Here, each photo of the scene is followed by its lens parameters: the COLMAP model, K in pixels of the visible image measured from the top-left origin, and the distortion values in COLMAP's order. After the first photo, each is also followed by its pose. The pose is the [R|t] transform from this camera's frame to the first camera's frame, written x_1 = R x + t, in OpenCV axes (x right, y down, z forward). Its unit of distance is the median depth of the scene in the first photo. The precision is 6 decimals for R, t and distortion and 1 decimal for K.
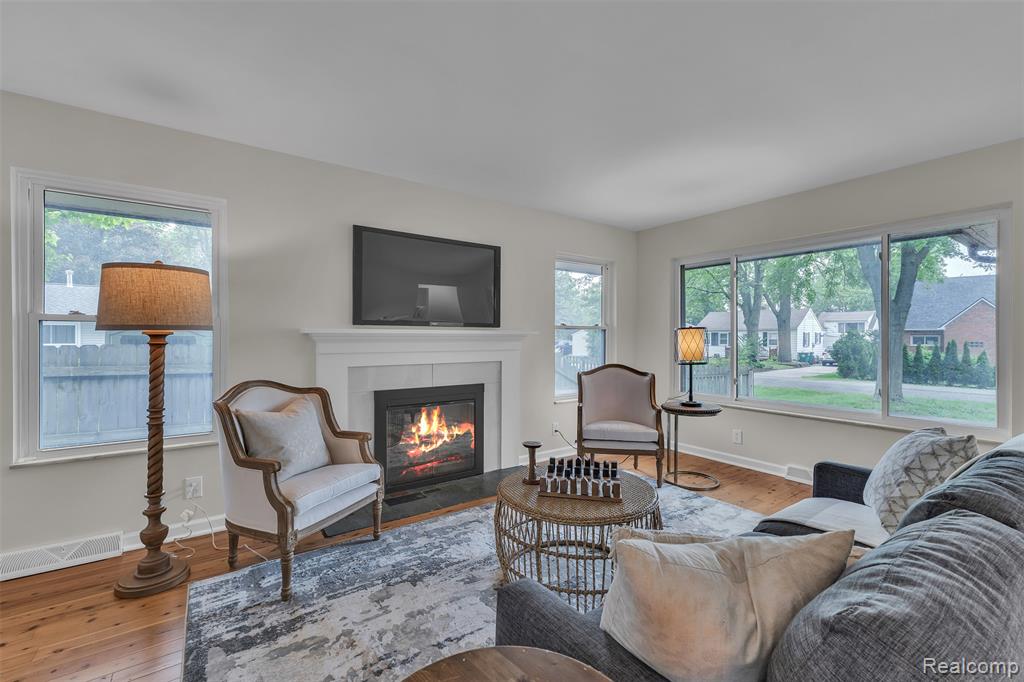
lens RADIAL K [[444.4, 0, 510.0], [0, 444.4, 339.1], [0, 0, 1]] dist [0.002709, 0.000233]
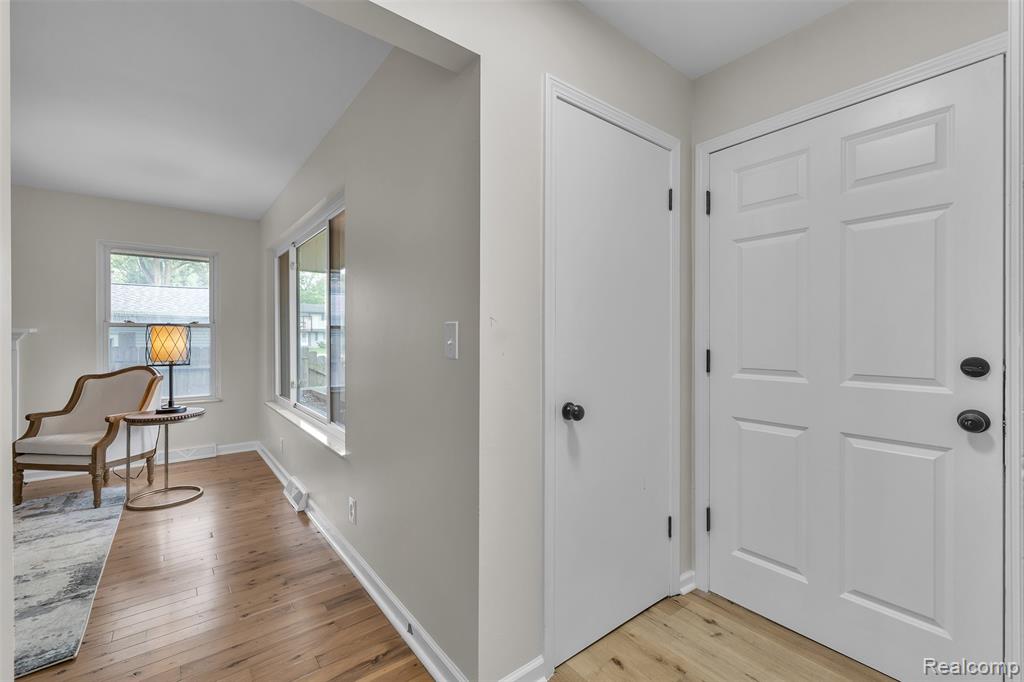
lens RADIAL K [[444.4, 0, 513.2], [0, 444.4, 340.5], [0, 0, 1]] dist [0.002709, 0.000233]
pose [[0.998117, -0.005512, 0.061085, 1.039468], [0.005913, 0.999962, -0.006383, 0.017801], [-0.061048, 0.006732, 0.998112, 0.080654]]
